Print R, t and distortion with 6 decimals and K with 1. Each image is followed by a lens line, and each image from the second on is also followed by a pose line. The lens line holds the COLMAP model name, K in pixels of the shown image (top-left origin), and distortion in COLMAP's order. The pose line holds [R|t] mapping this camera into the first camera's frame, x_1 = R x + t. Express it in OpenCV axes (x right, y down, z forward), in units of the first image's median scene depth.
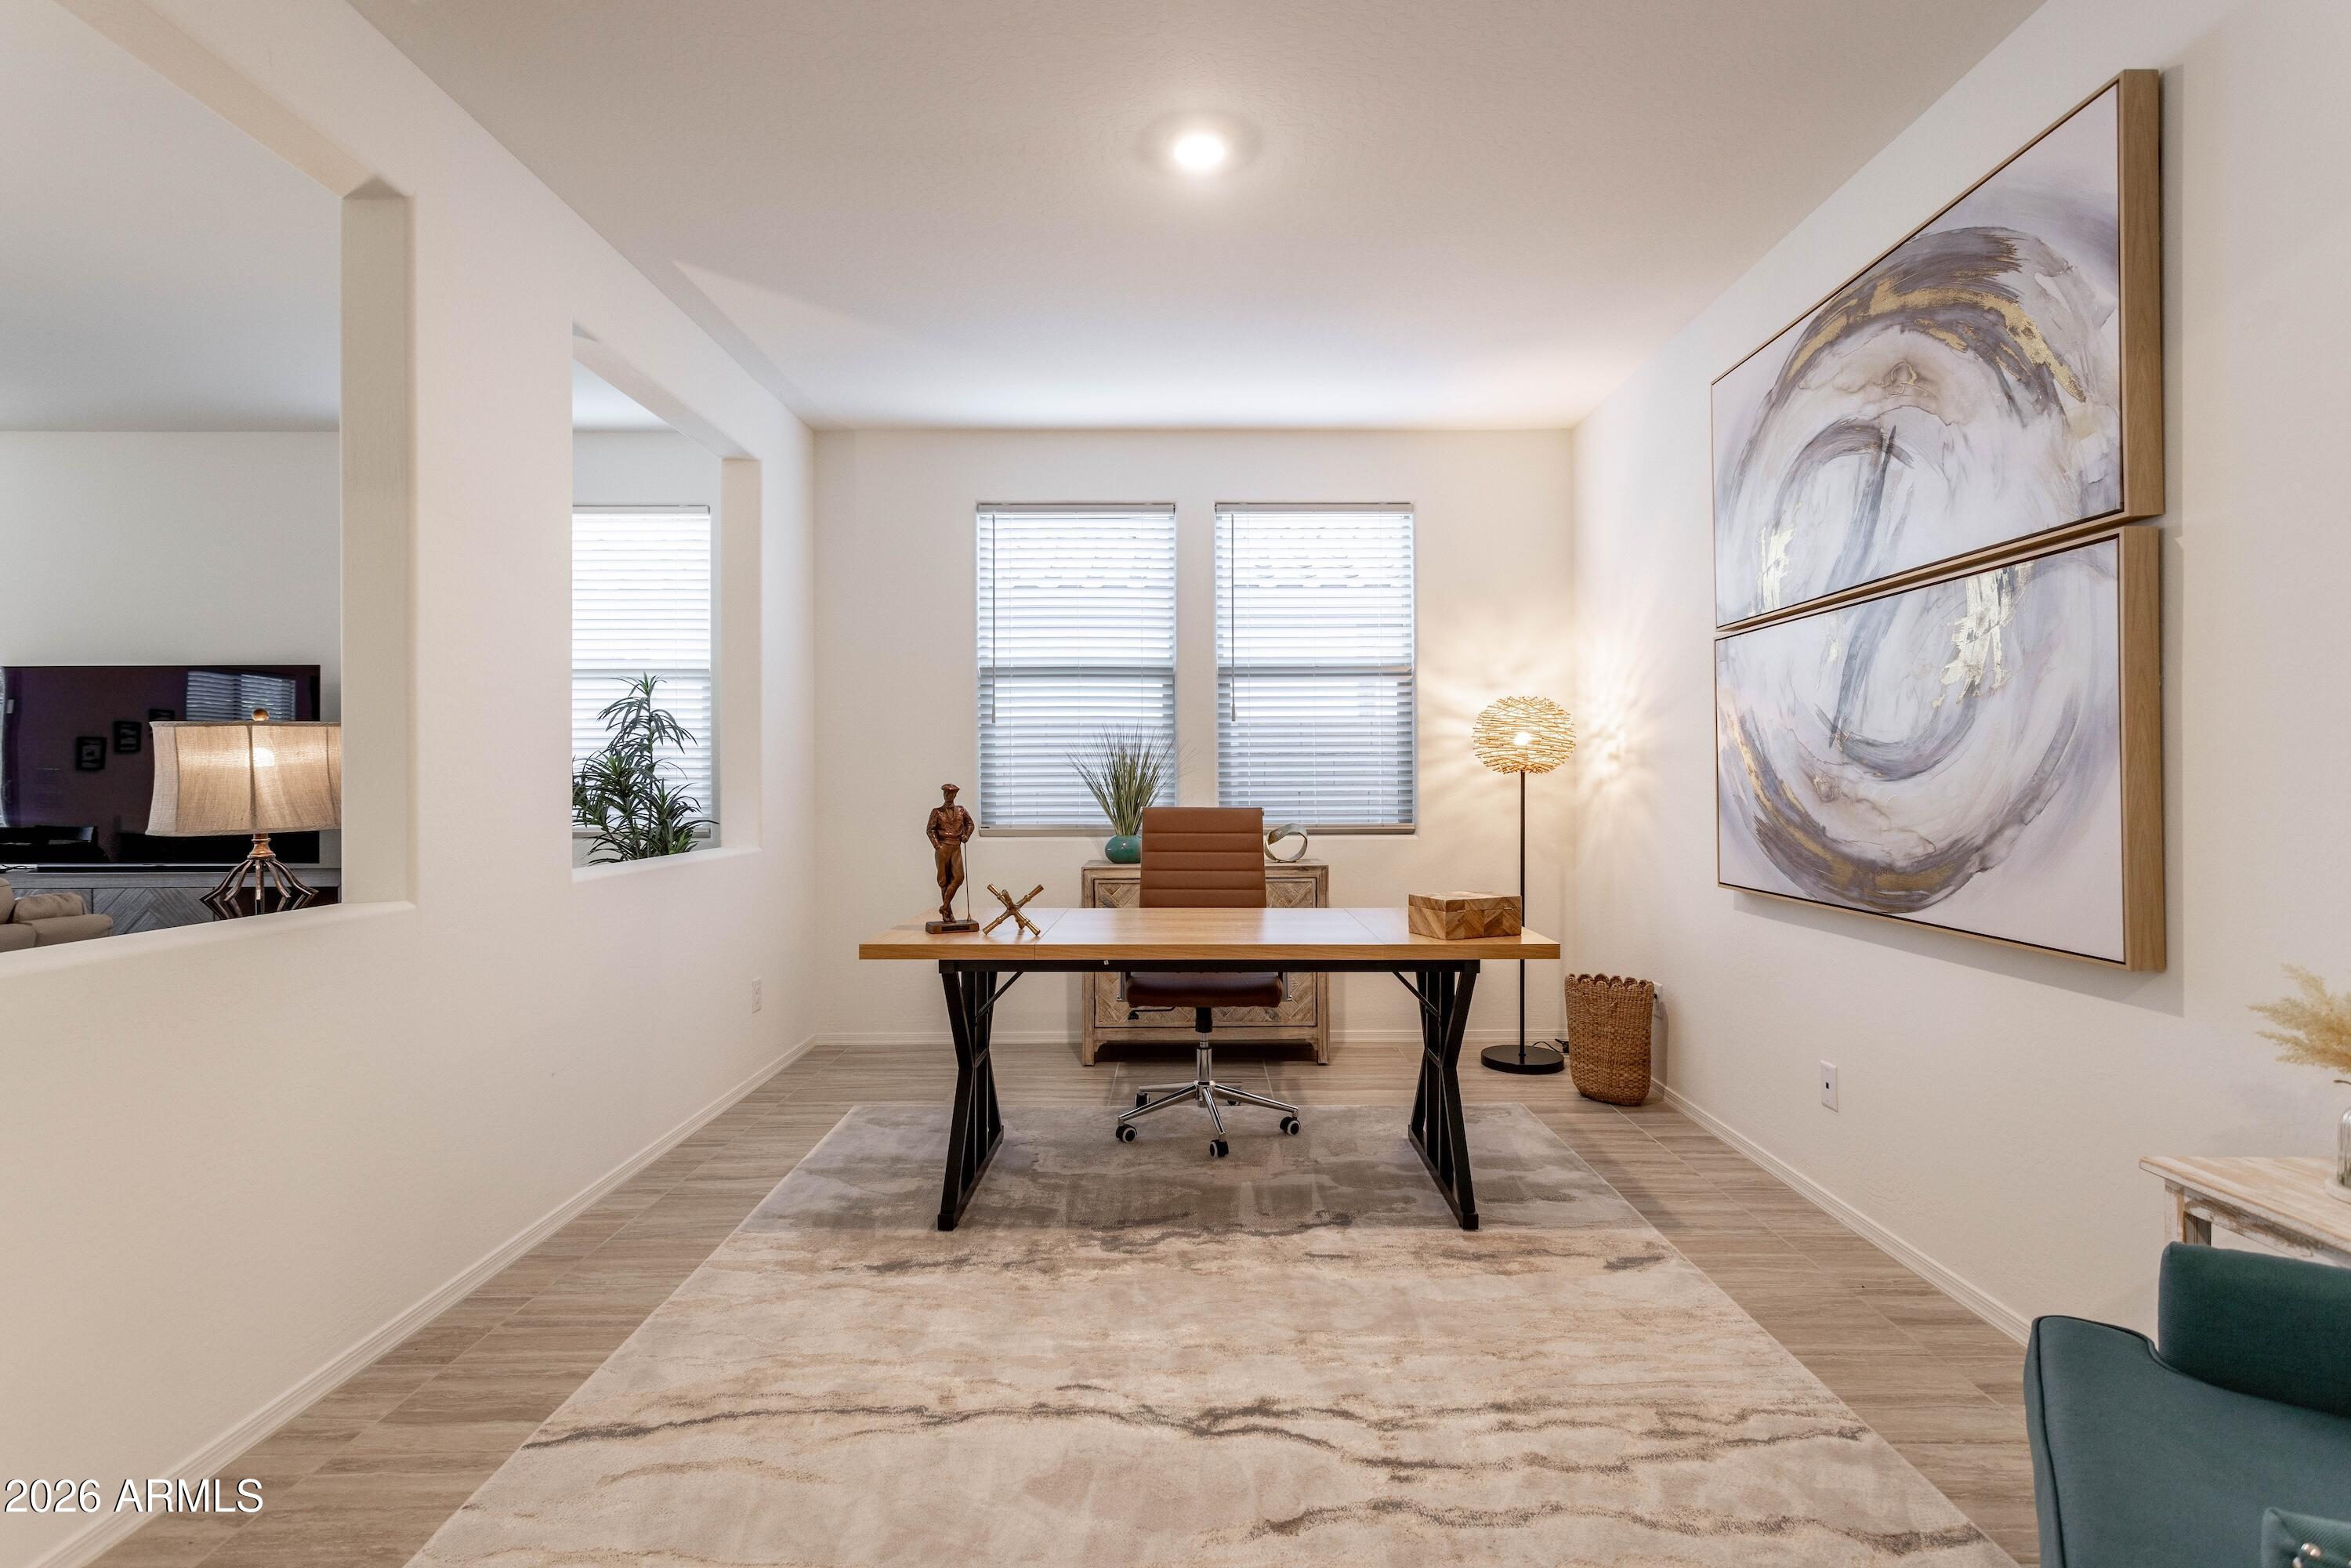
lens RADIAL K [[1110.9, 0, 1215.8], [0, 1110.9, 791.4], [0, 0, 1]] dist [0.002083, 0.001511]
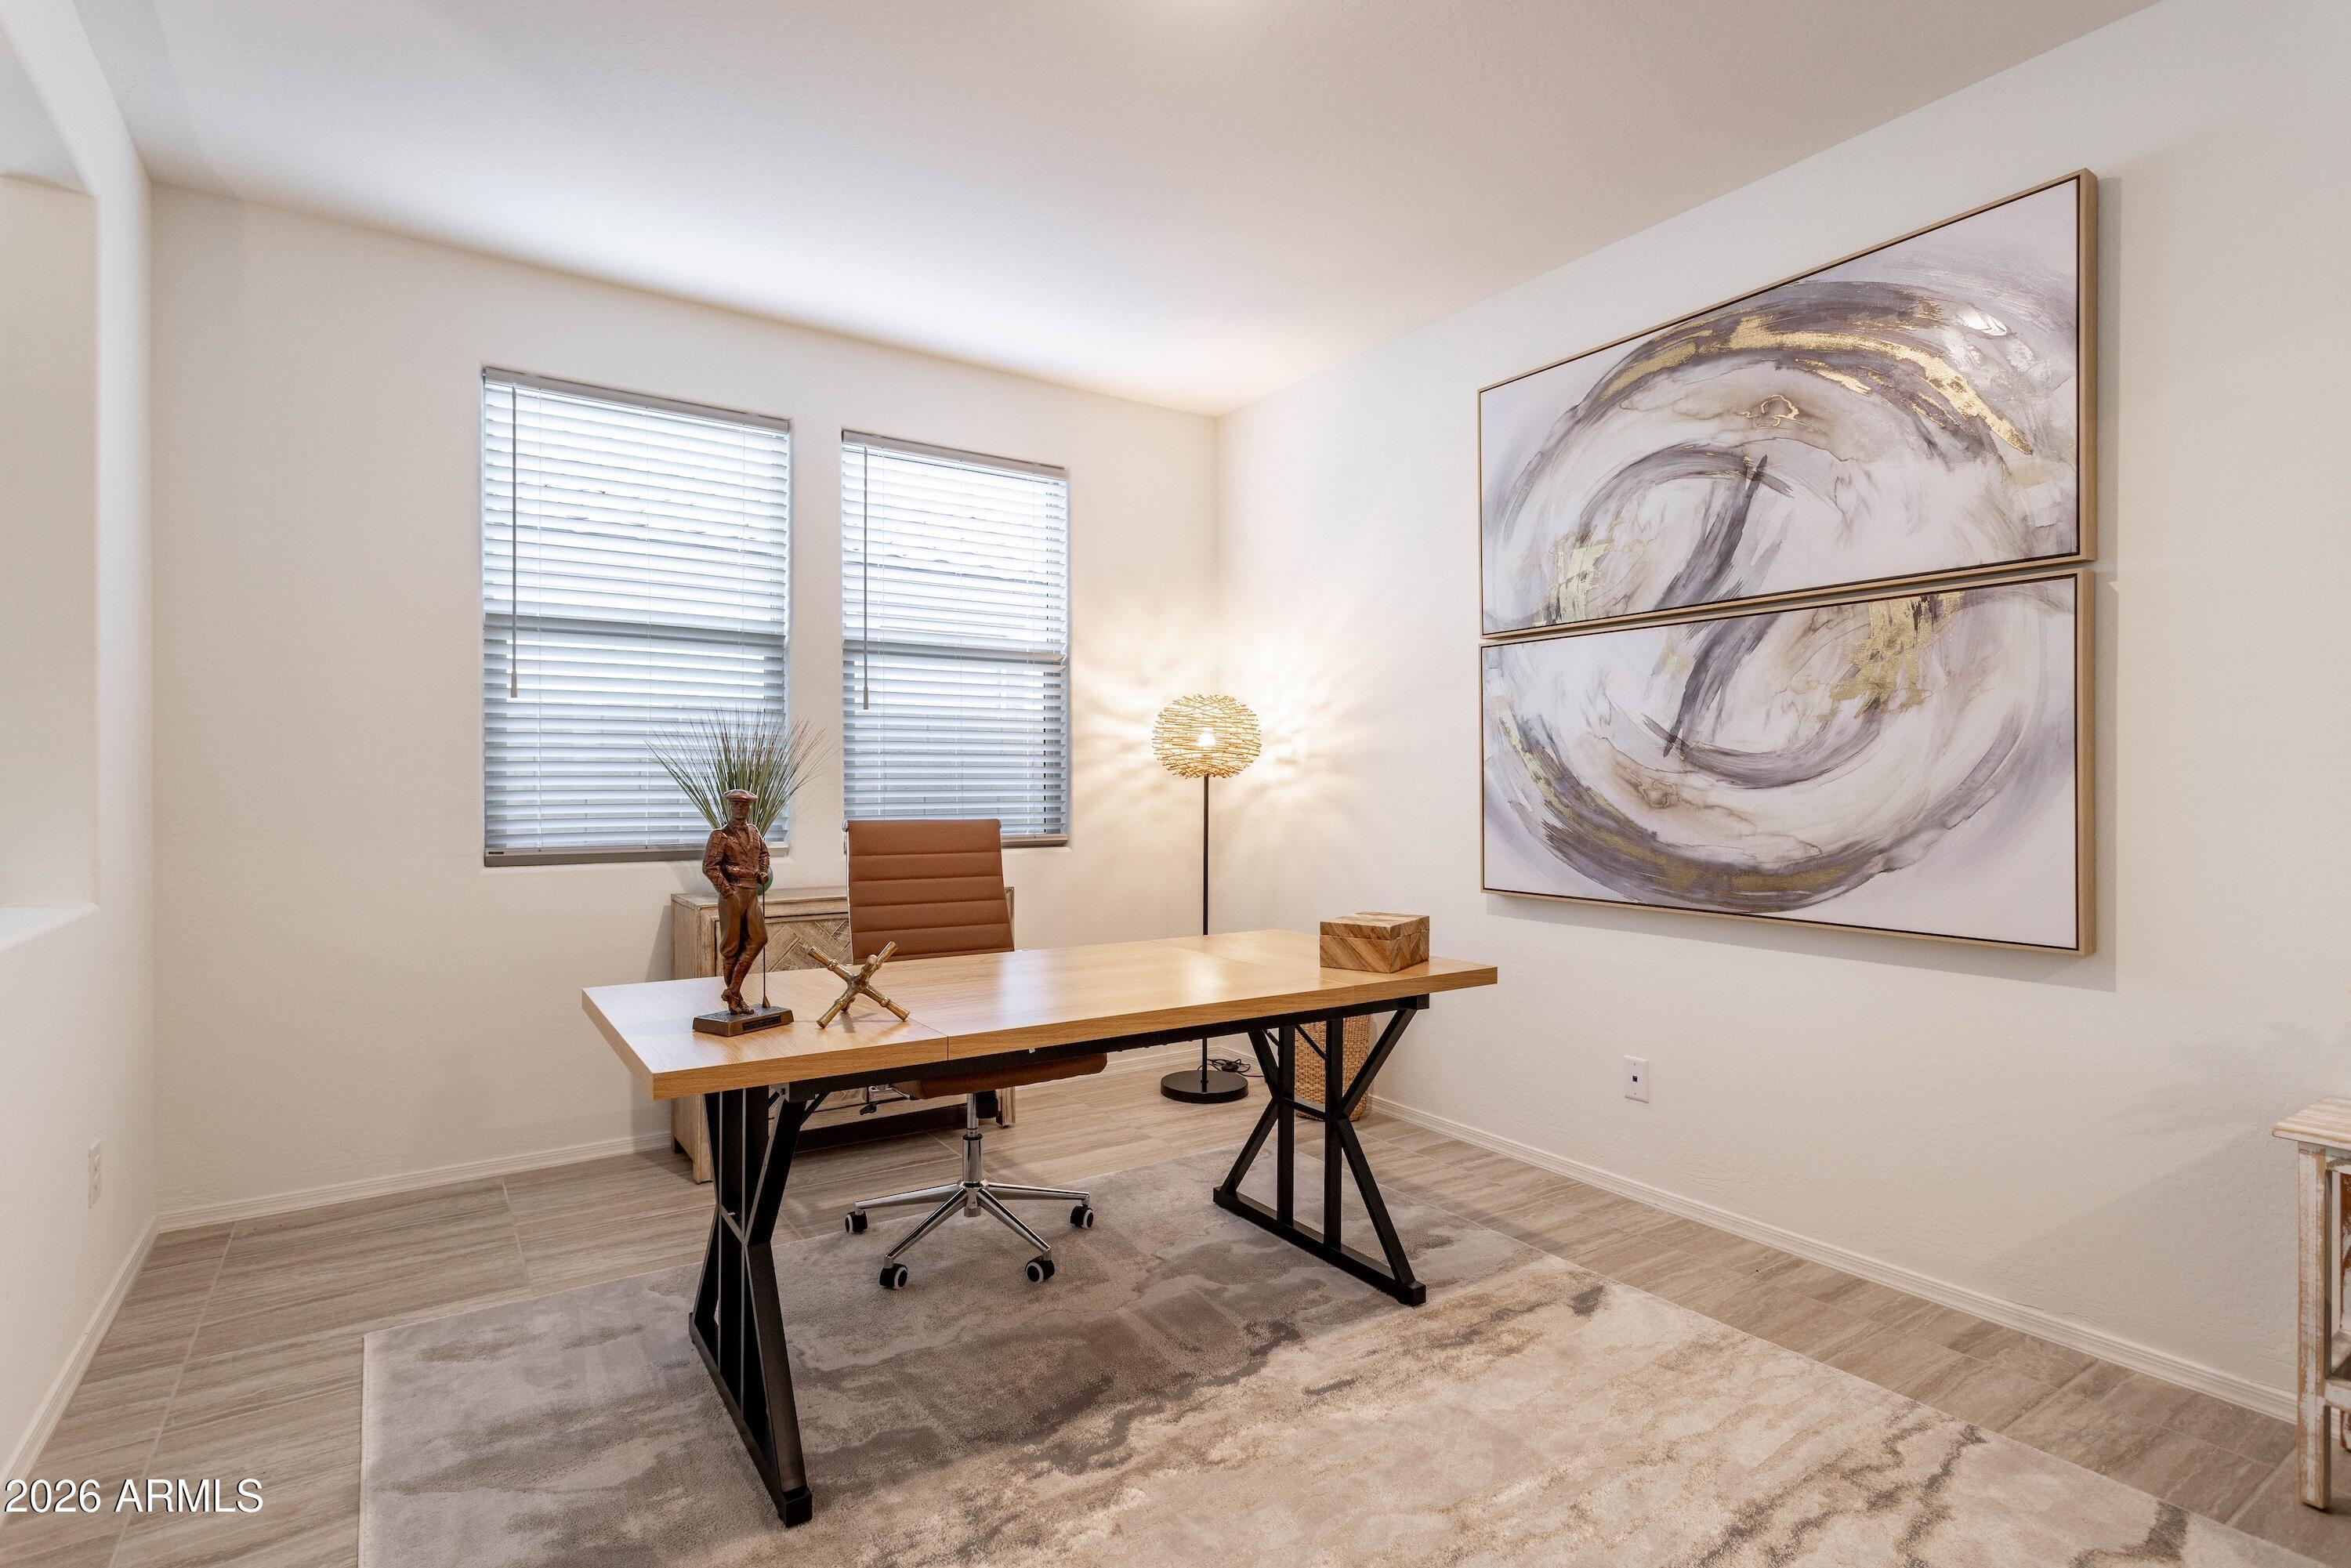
lens RADIAL K [[1110.9, 0, 1164.2], [0, 1110.9, 791.6], [0, 0, 1]] dist [0.002083, 0.001511]
pose [[0.838098, -0.000406, 0.545519, -0.404441], [0.001712, 0.999997, -0.001886, -0.004906], [-0.545517, 0.002515, 0.838096, 0.375495]]
